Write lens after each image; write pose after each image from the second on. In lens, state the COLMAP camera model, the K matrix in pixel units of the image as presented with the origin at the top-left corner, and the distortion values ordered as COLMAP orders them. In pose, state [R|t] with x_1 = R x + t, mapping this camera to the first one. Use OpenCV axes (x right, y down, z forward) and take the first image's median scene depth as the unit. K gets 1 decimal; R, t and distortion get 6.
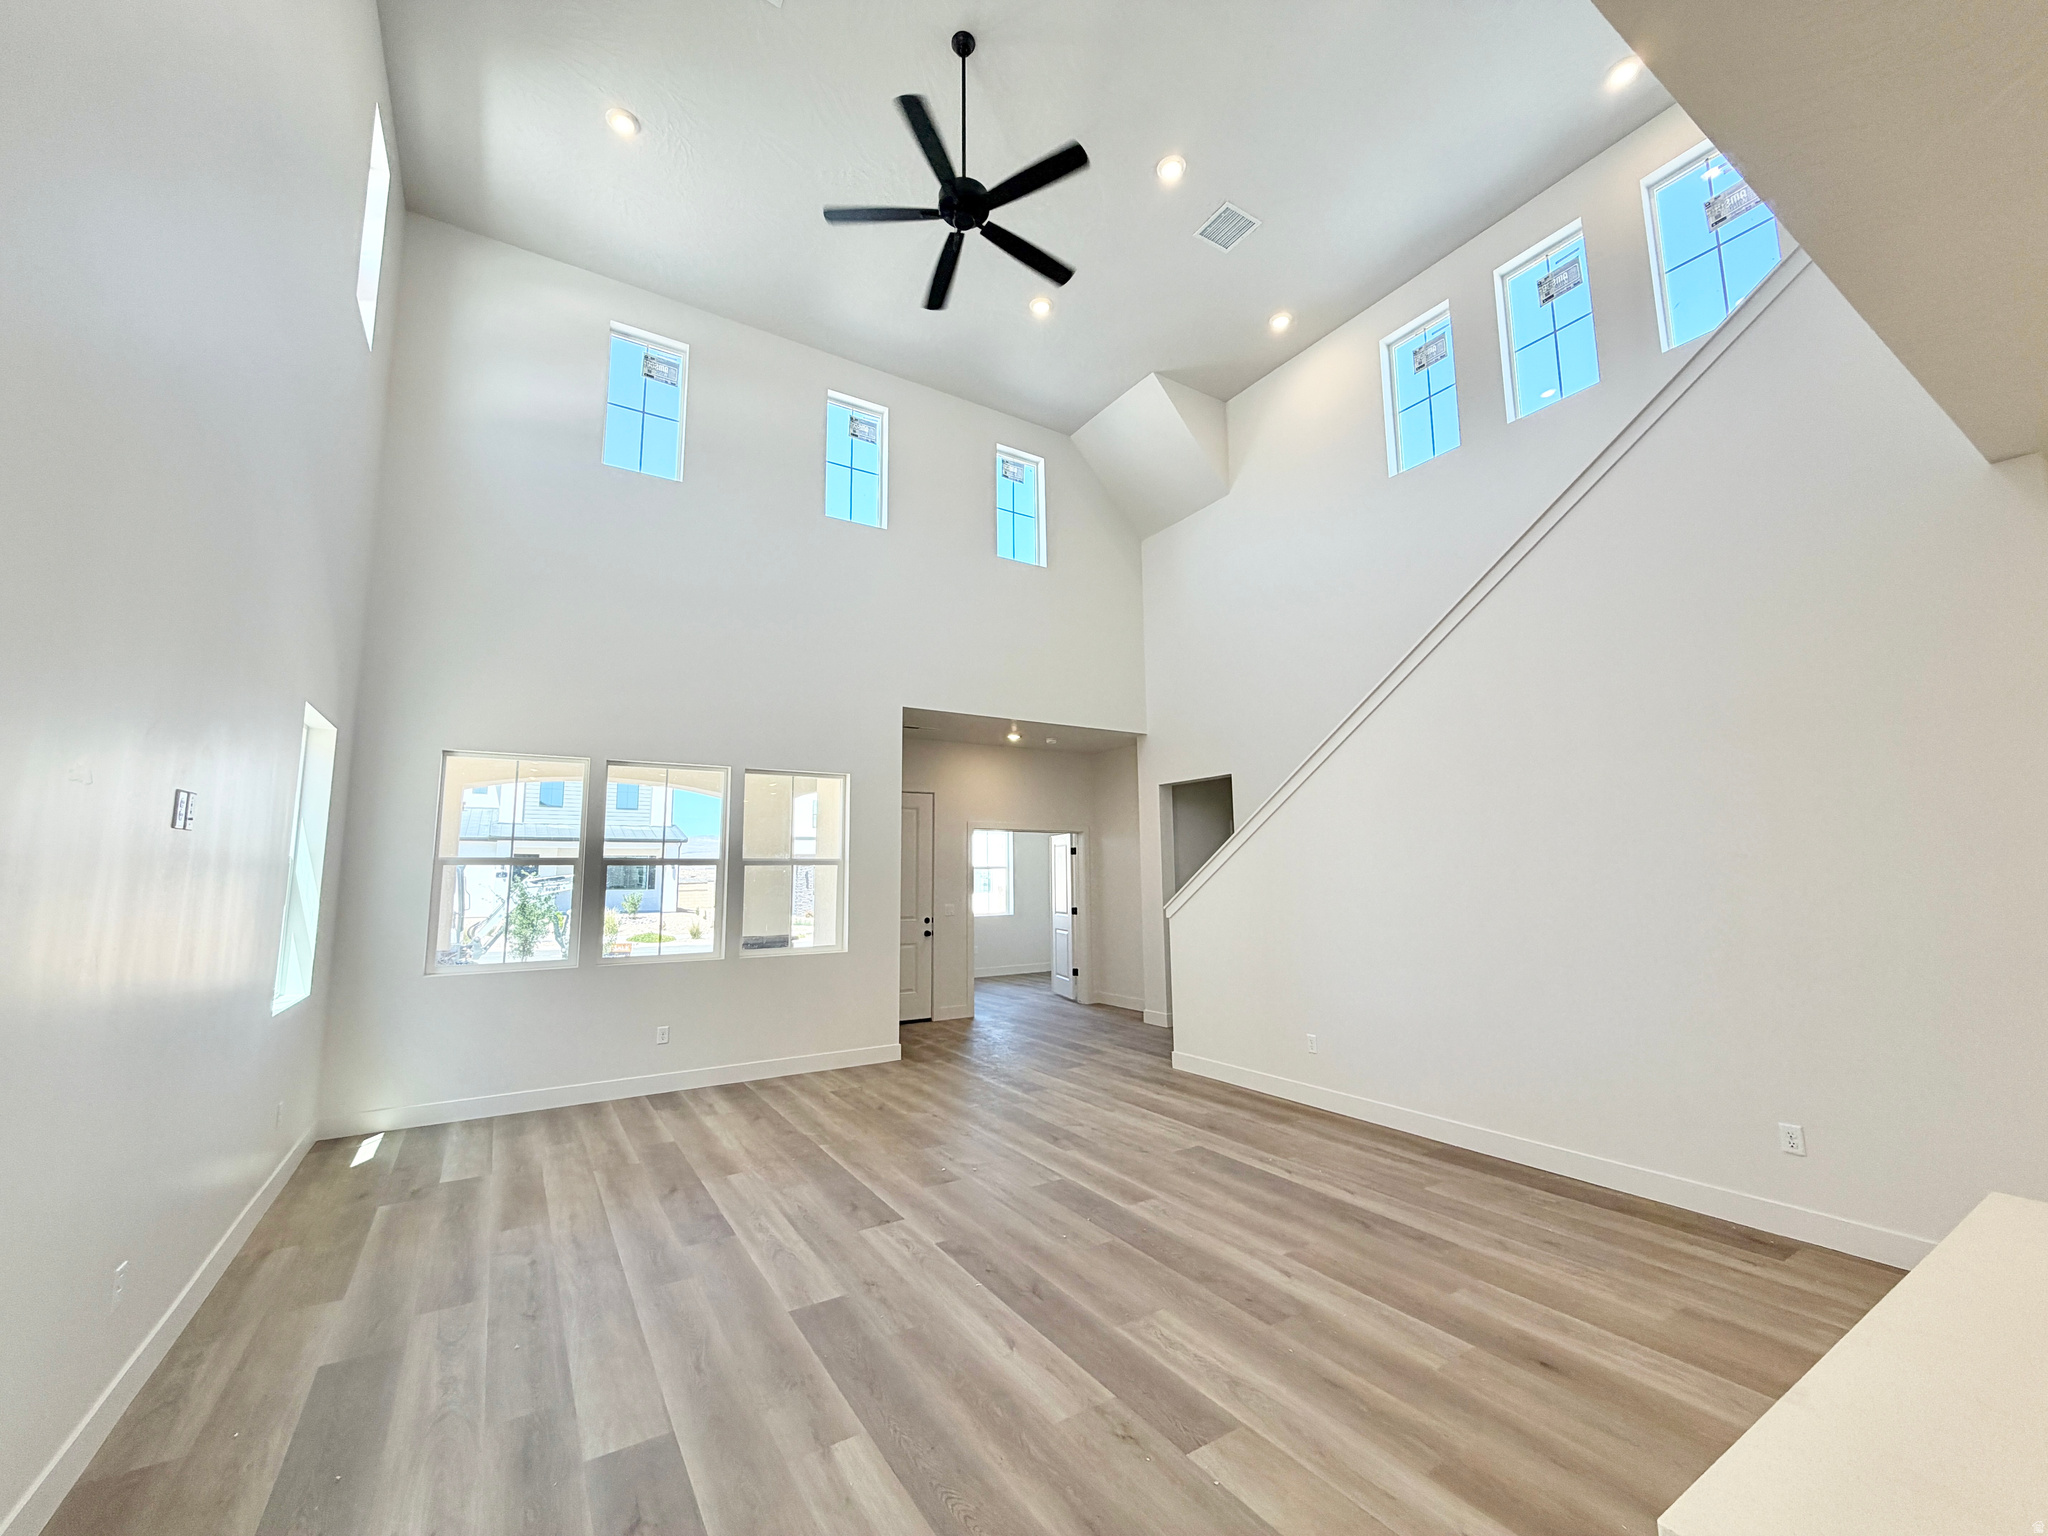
lens RADIAL K [[820.6, 0, 1024.0], [0, 820.6, 768.0], [0, 0, 1]] dist [0.000696, -0.000062]
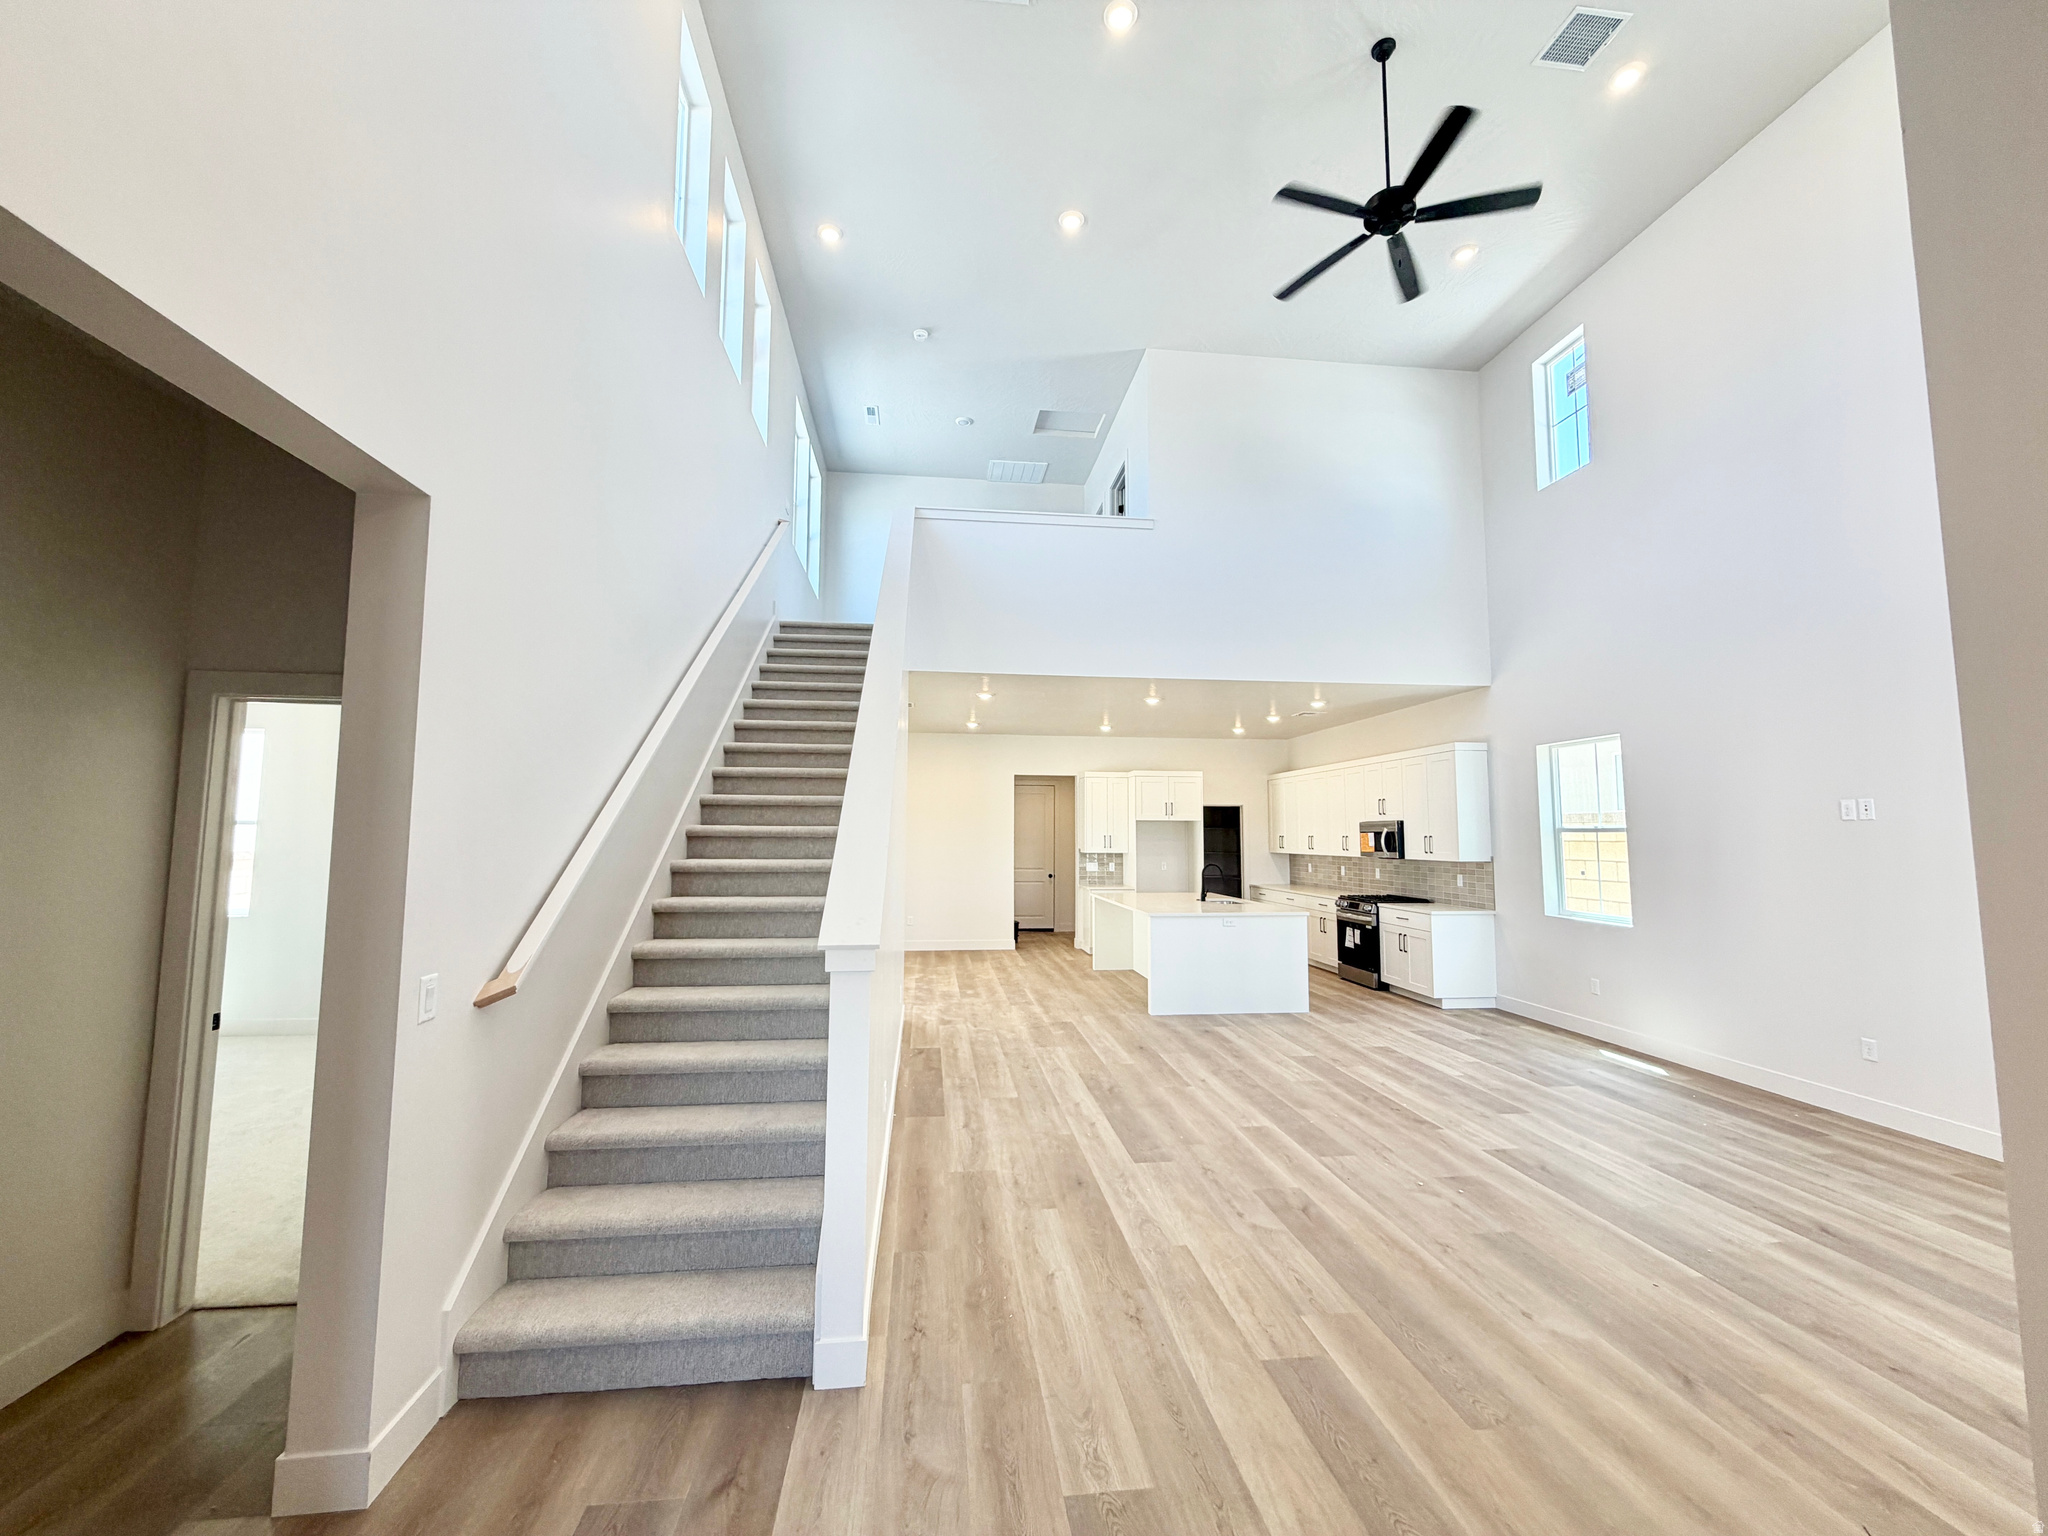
lens RADIAL K [[820.6, 0, 1024.0], [0, 820.6, 768.0], [0, 0, 1]] dist [0.000696, -0.000062]
pose [[-0.900934, 0.042797, 0.431840, -0.092344], [-0.050122, 0.978203, -0.201513, 0.307956], [-0.431051, -0.203194, -0.879151, 2.471830]]
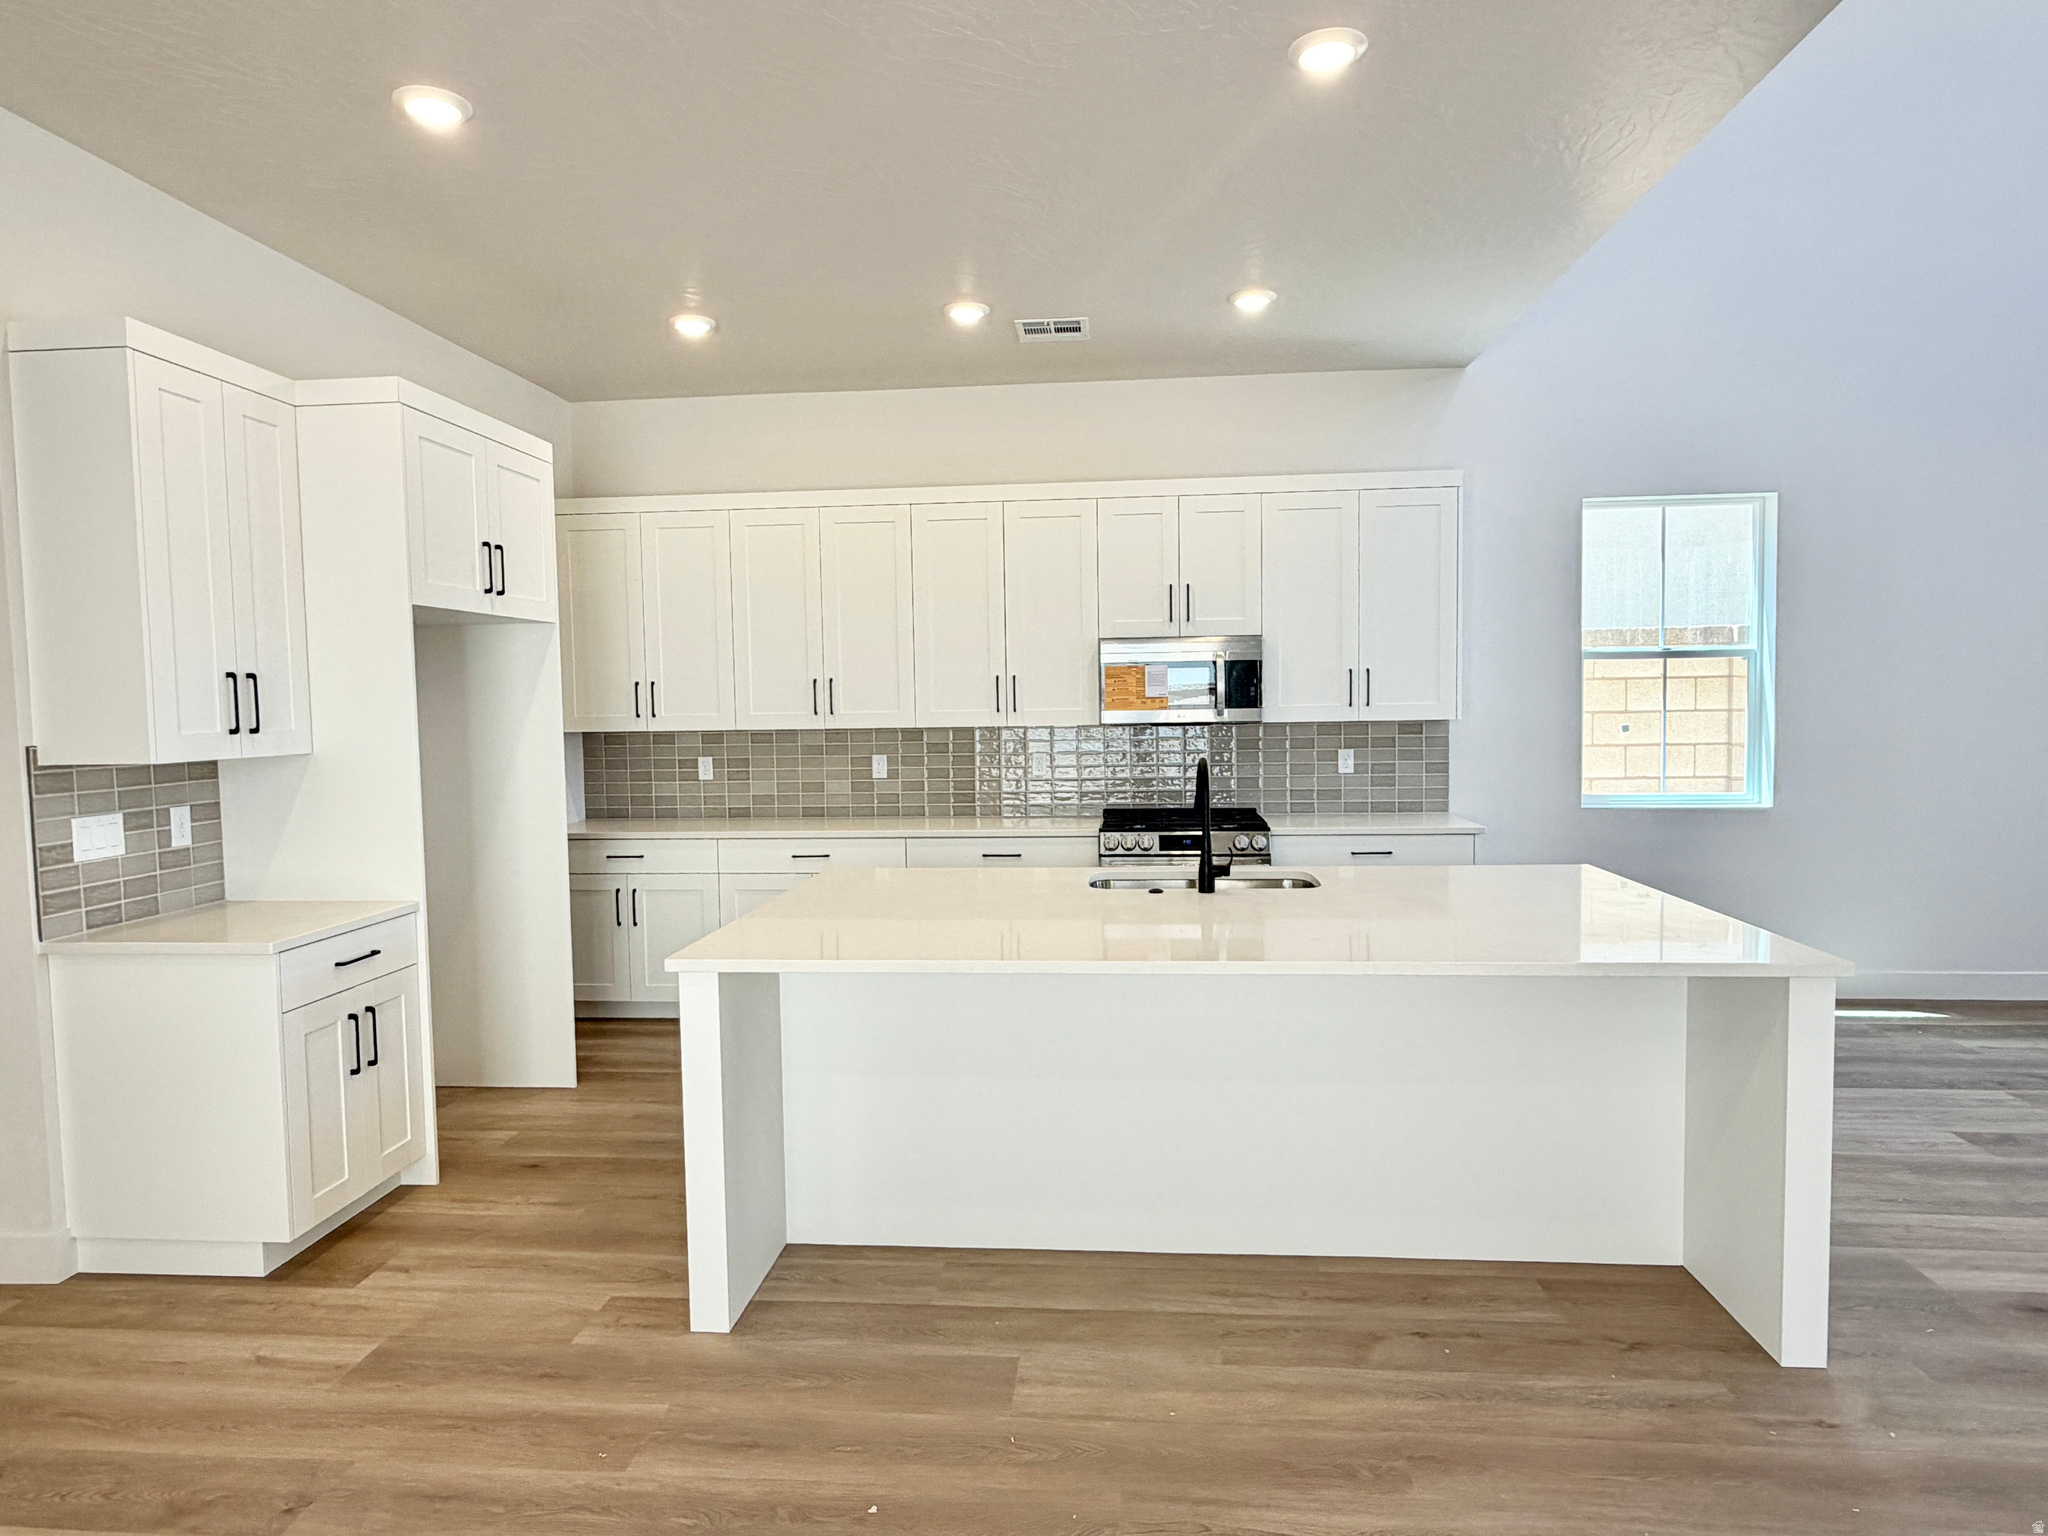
lens RADIAL K [[1200.6, 0, 1024.0], [0, 1200.6, 768.0], [0, 0, 1]] dist [0.001002, 0.000184]
pose [[-0.616380, 0.065714, -0.784702, 1.387611], [0.124934, 0.992051, -0.015057, 0.069214], [0.777475, -0.107317, -0.619690, 0.523545]]
